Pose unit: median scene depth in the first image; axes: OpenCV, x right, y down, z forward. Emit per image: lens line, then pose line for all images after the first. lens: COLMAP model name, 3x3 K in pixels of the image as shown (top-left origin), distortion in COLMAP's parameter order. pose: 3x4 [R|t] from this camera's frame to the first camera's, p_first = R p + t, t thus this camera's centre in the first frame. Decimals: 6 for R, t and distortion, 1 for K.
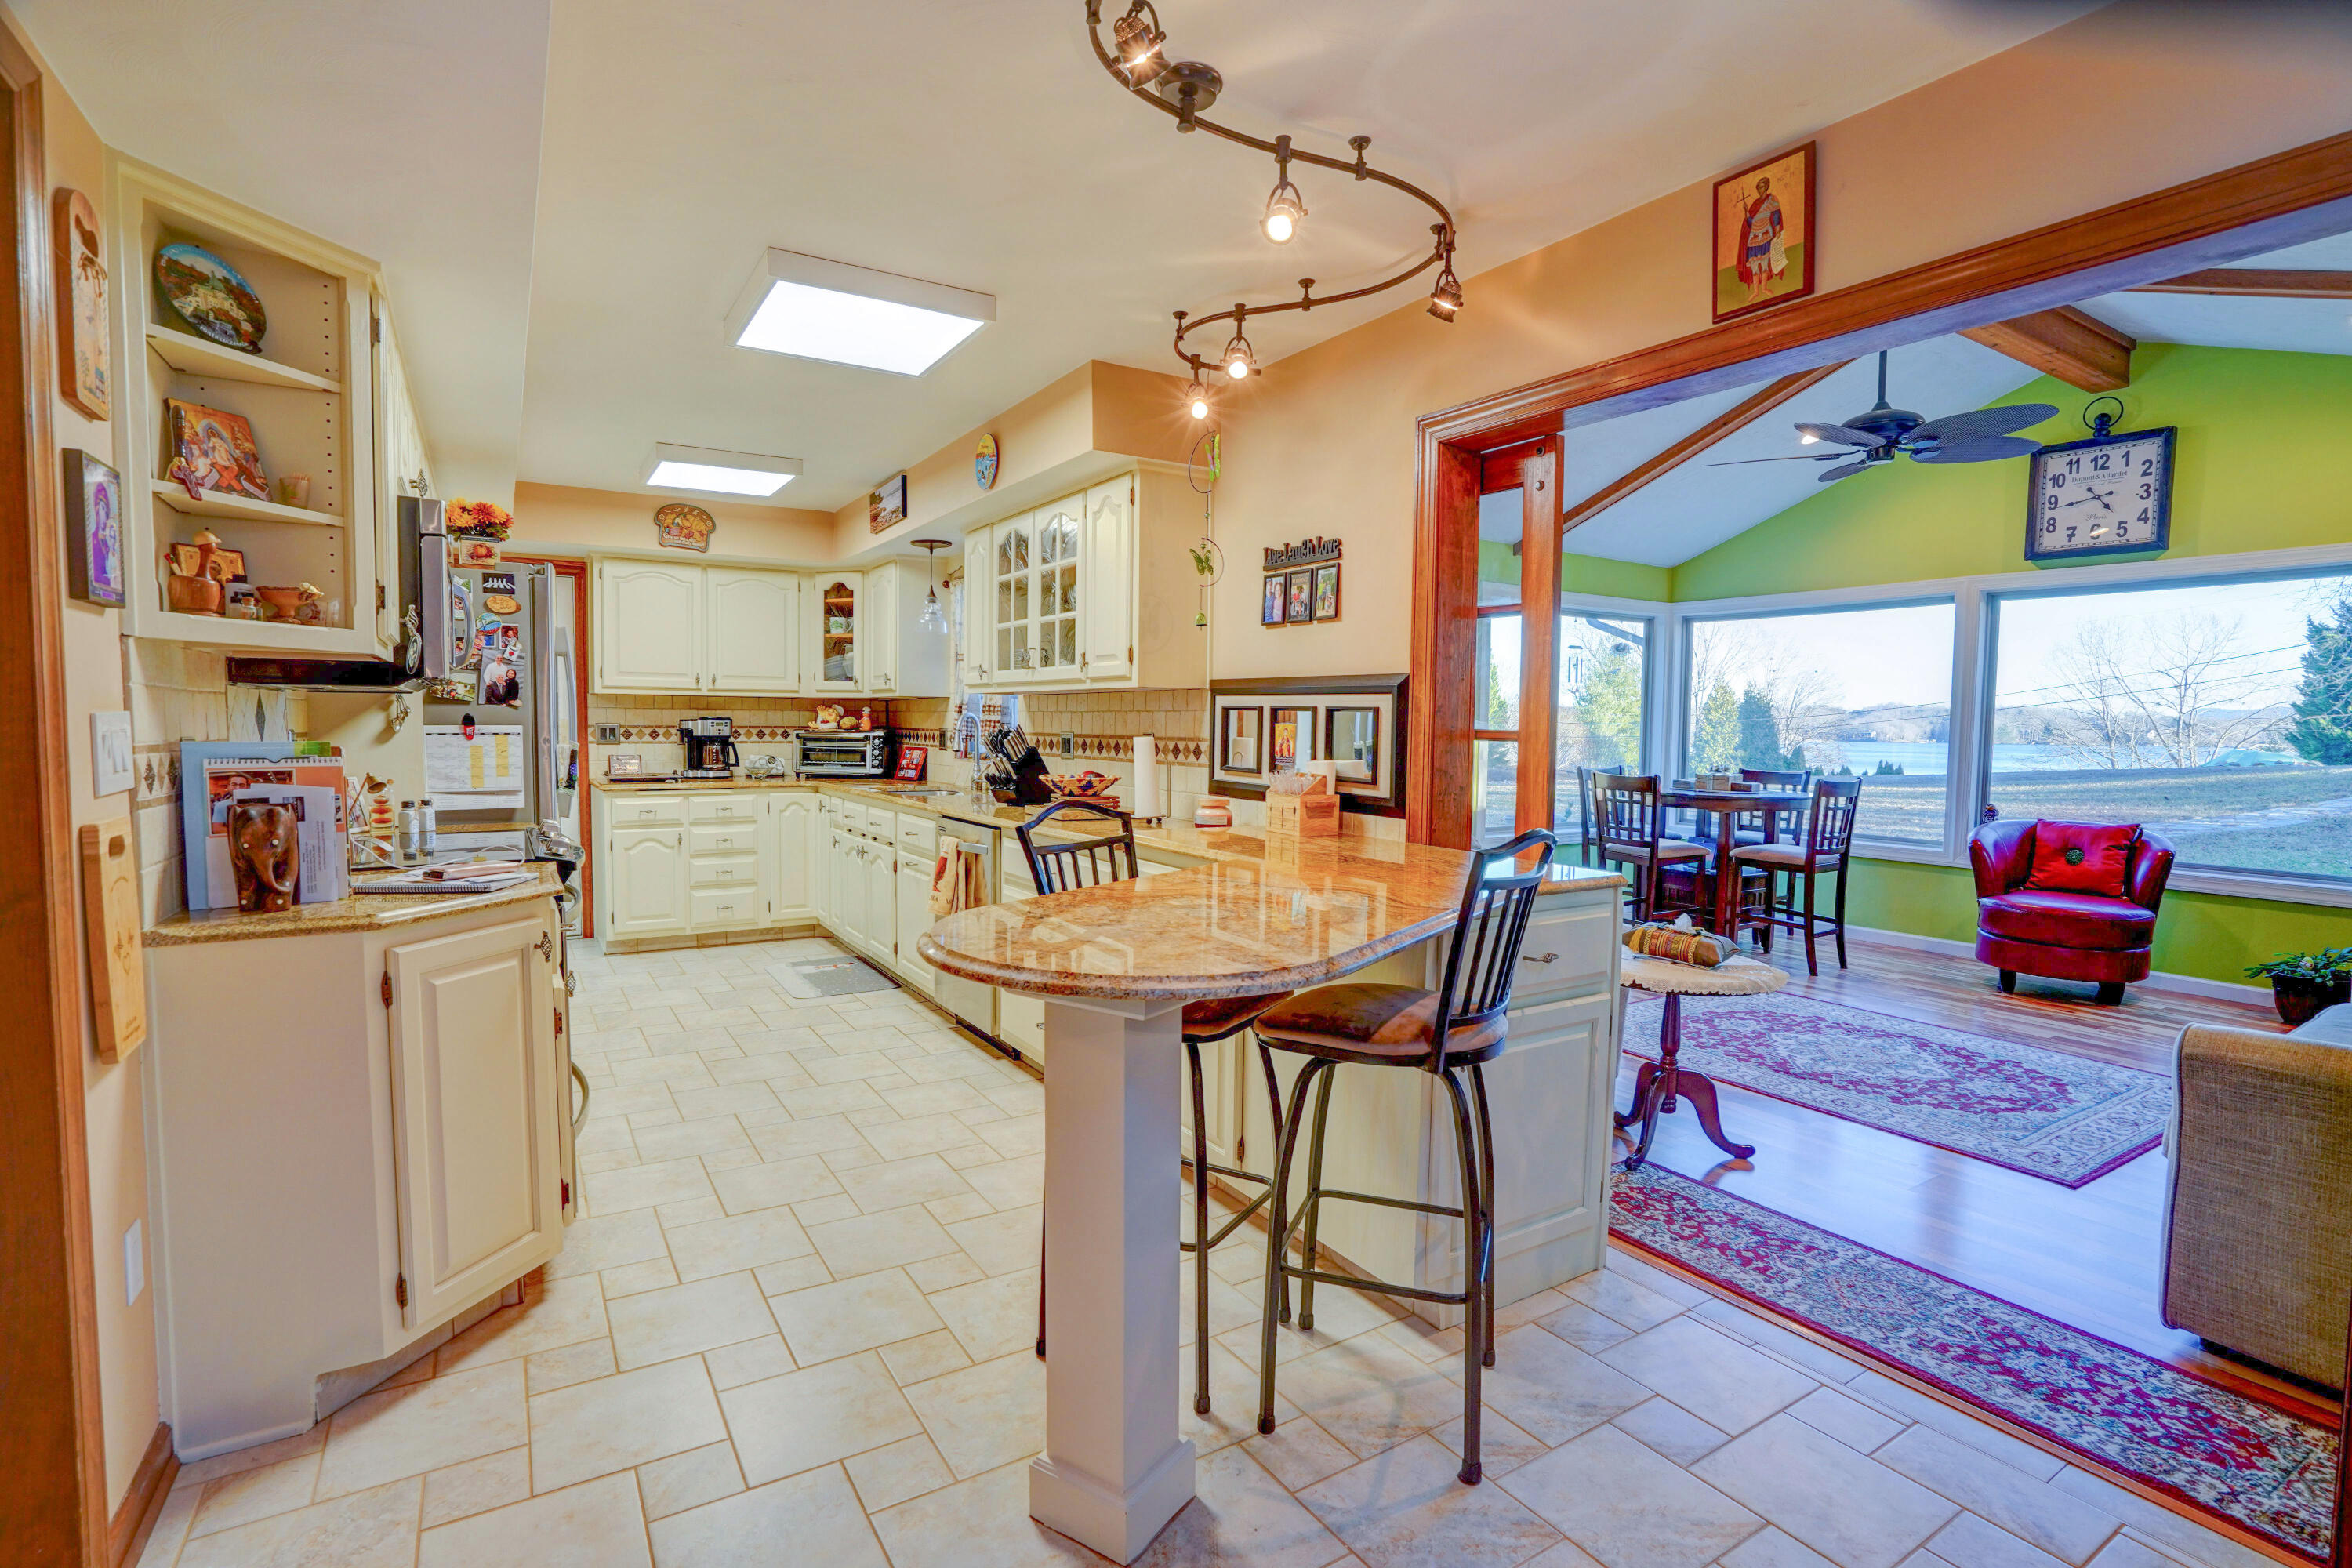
lens RADIAL K [[1087.7, 0, 1176.4], [0, 1087.7, 790.5], [0, 0, 1]] dist [-0.053448, 0.021007]
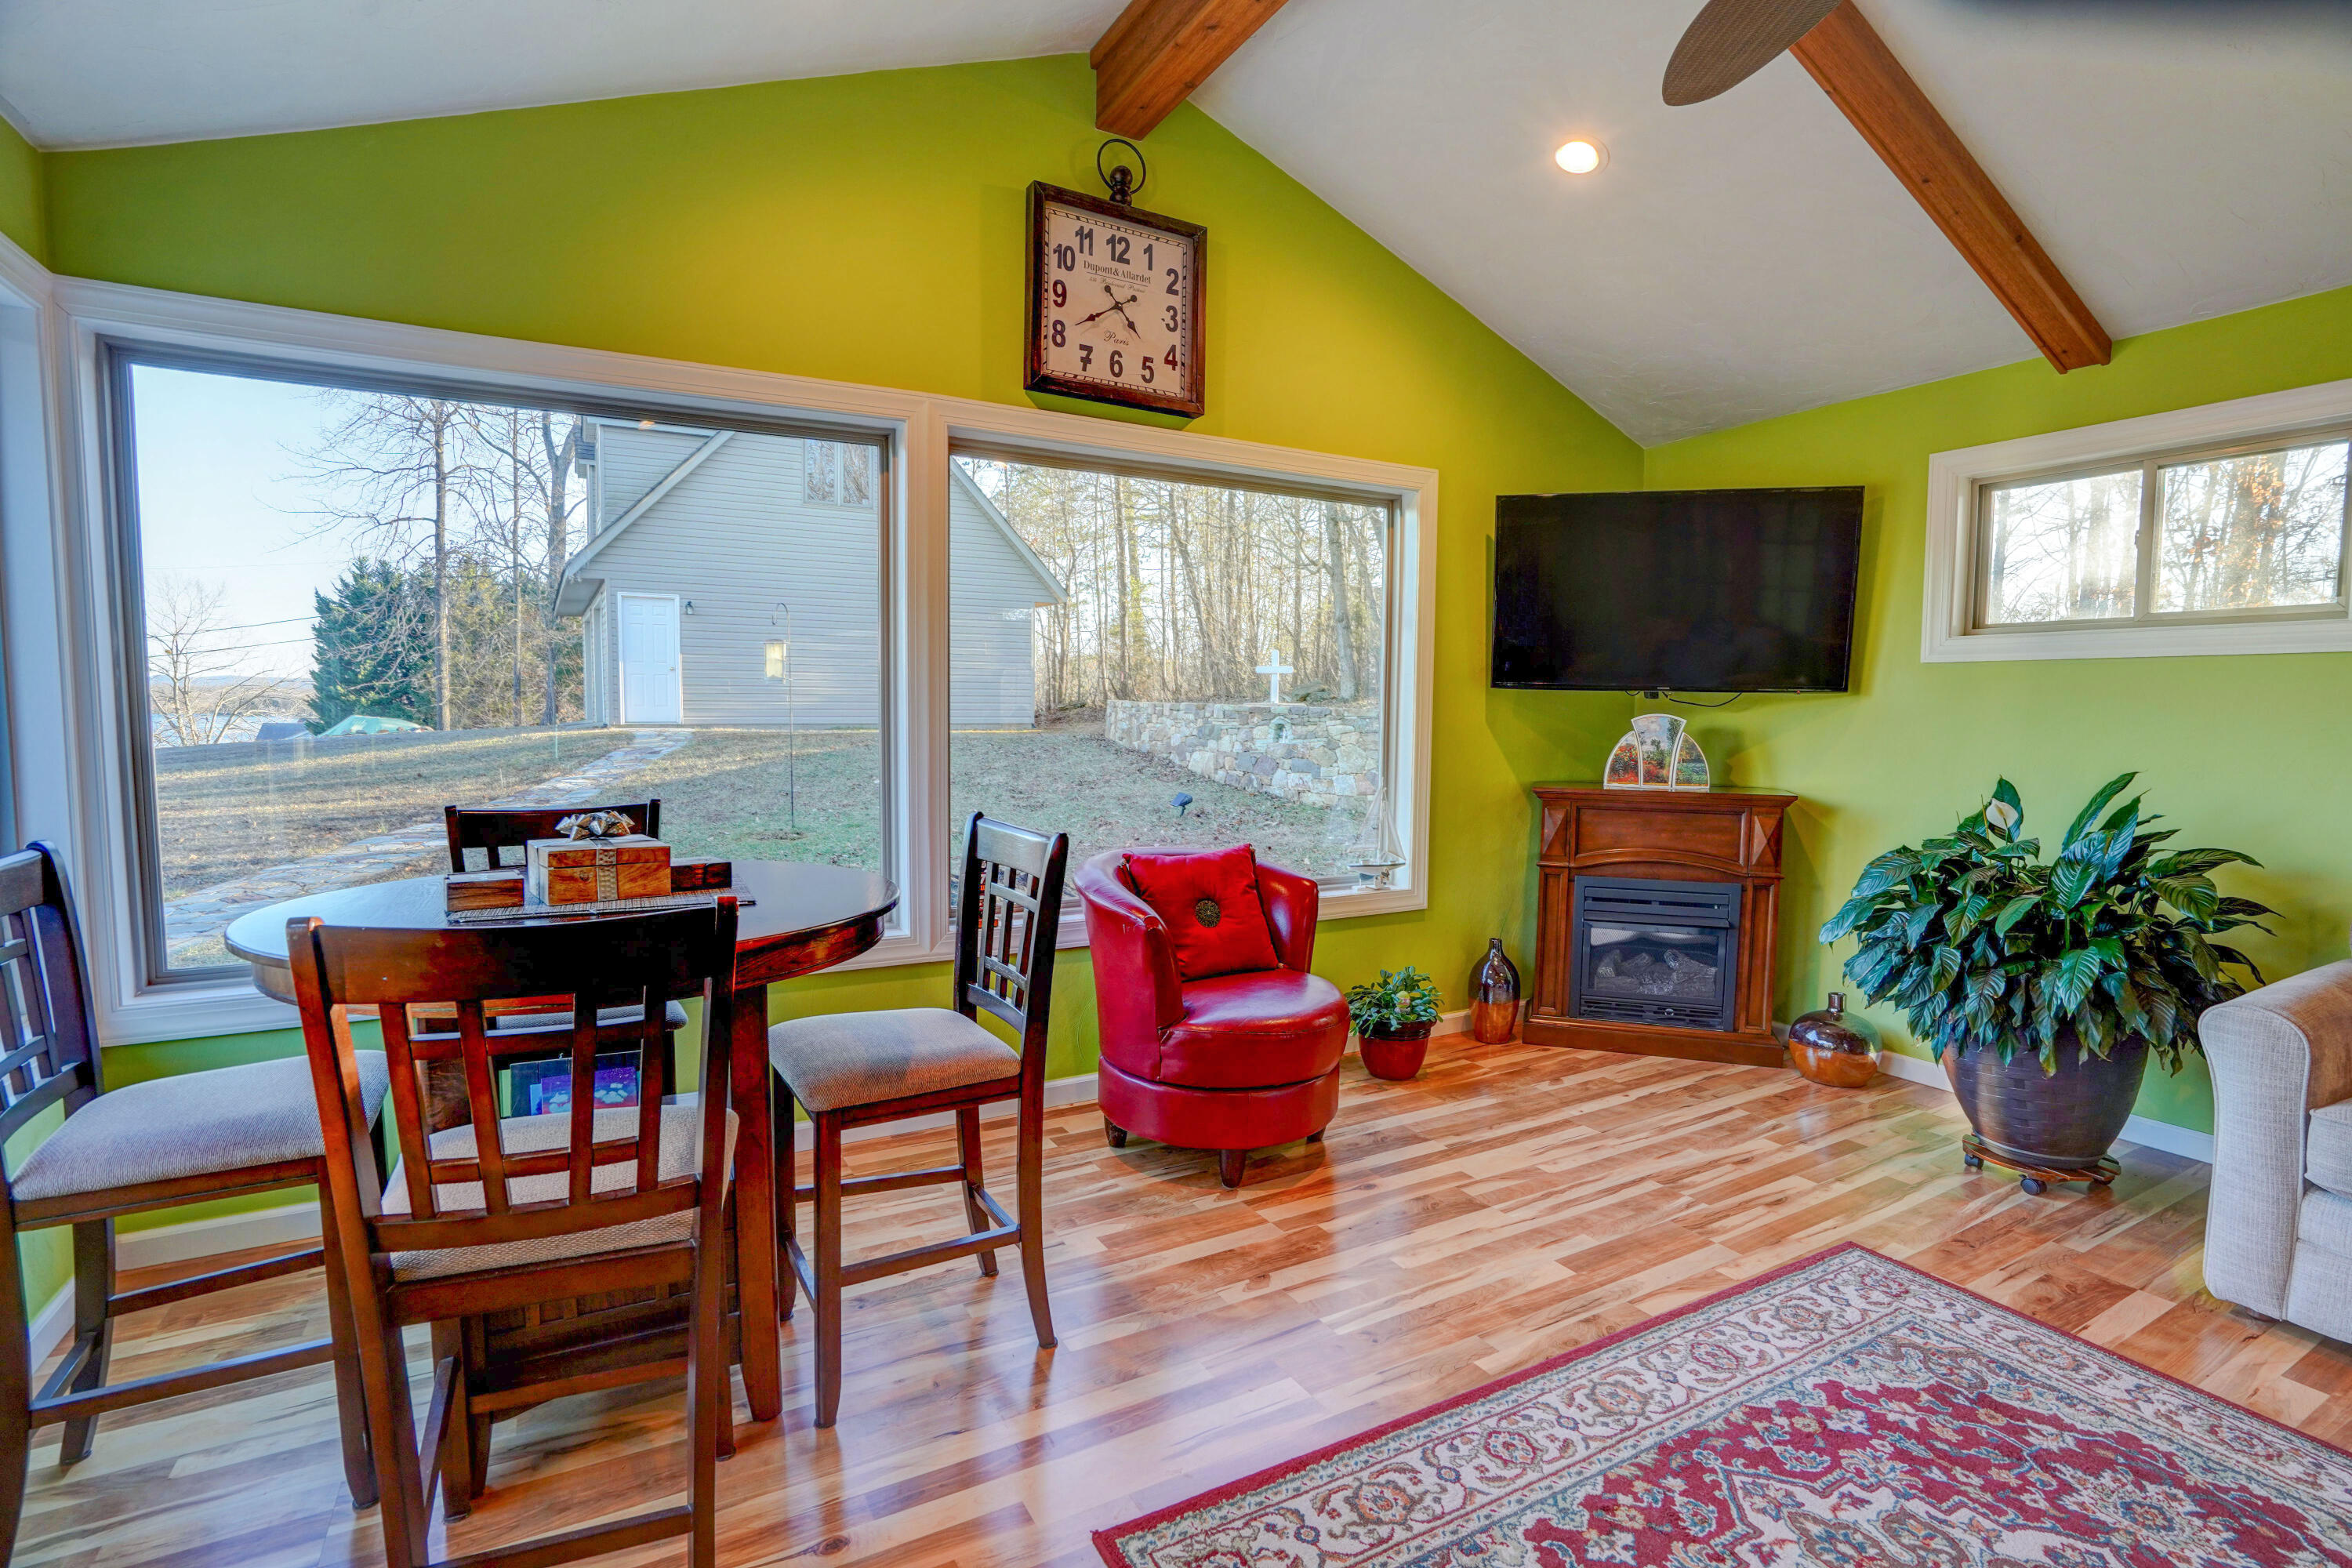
lens RADIAL K [[1099.8, 0, 1170.9], [0, 1099.8, 789.3], [0, 0, 1]] dist [-0.041430, 0.014446]
pose [[0.047790, -0.084831, 0.995249, 0.237536], [0.056312, 0.995031, 0.082109, -0.055089], [-0.997269, 0.052121, 0.052330, 0.961262]]
